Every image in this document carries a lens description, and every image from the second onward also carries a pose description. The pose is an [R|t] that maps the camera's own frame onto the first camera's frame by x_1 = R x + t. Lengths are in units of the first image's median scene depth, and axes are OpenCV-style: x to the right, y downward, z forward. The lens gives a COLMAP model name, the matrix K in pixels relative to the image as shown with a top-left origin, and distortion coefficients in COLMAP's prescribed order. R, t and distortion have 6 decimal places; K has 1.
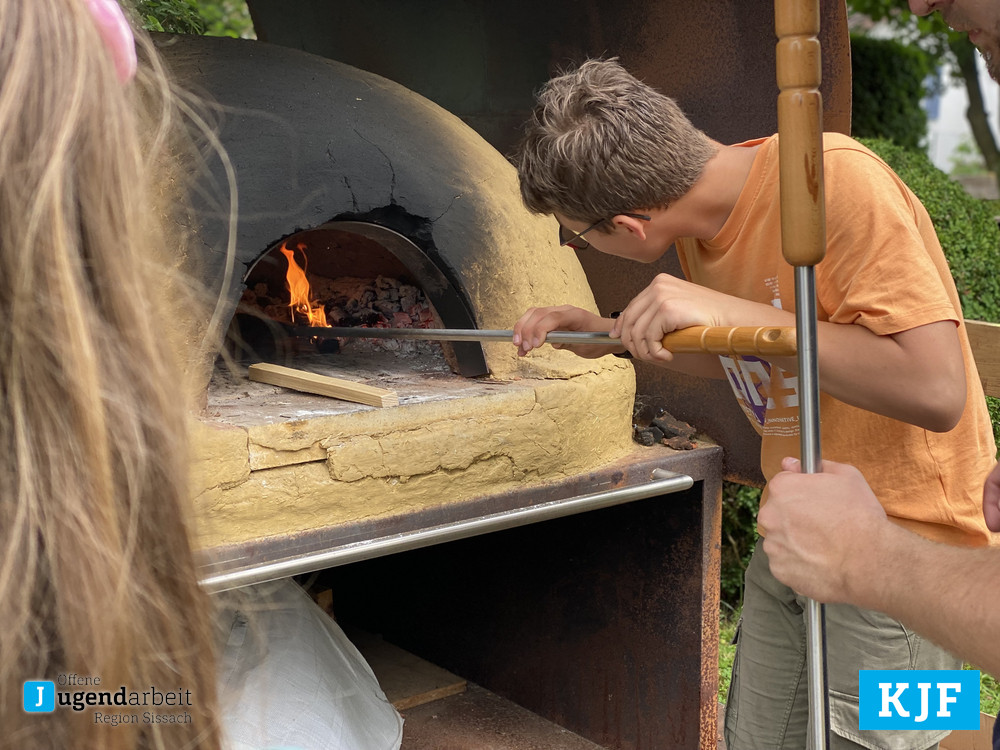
lens RADIAL K [[1468.5, 0, 495.1], [0, 1468.5, 381.2], [0, 0, 1]] dist [0.056267, -0.091742]
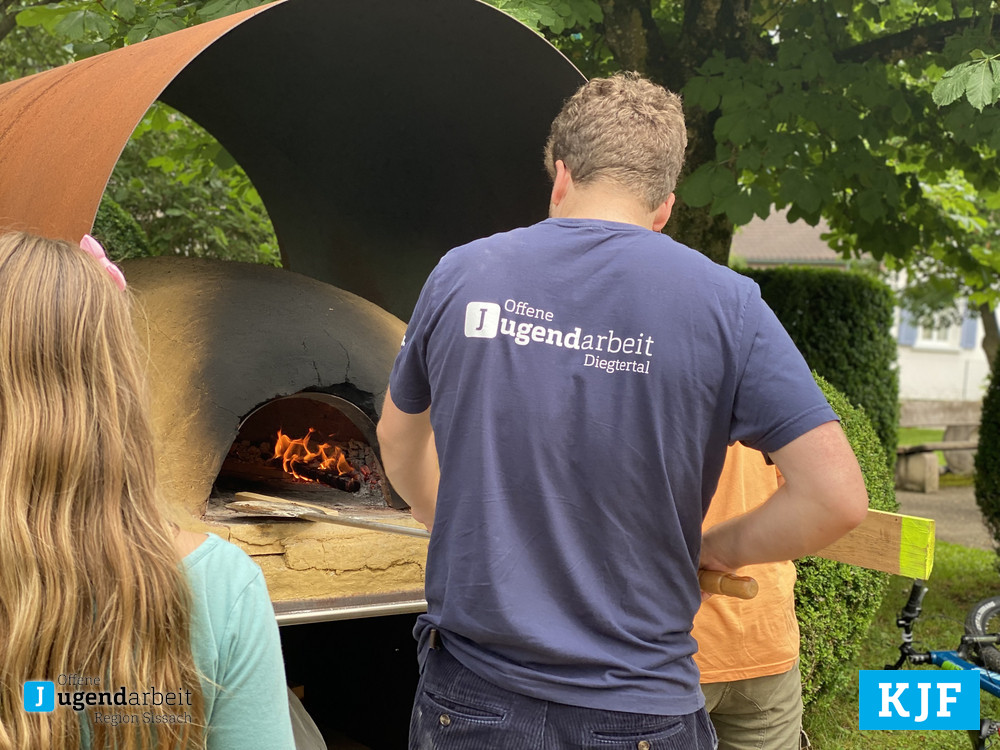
lens RADIAL K [[1468.5, 0, 495.1], [0, 1468.5, 381.2], [0, 0, 1]] dist [0.056267, -0.091742]
pose [[0.998223, 0.043890, -0.040302, 0.071513], [-0.049095, 0.989095, -0.138854, 0.038106], [0.033768, 0.140585, 0.989493, -0.223316]]
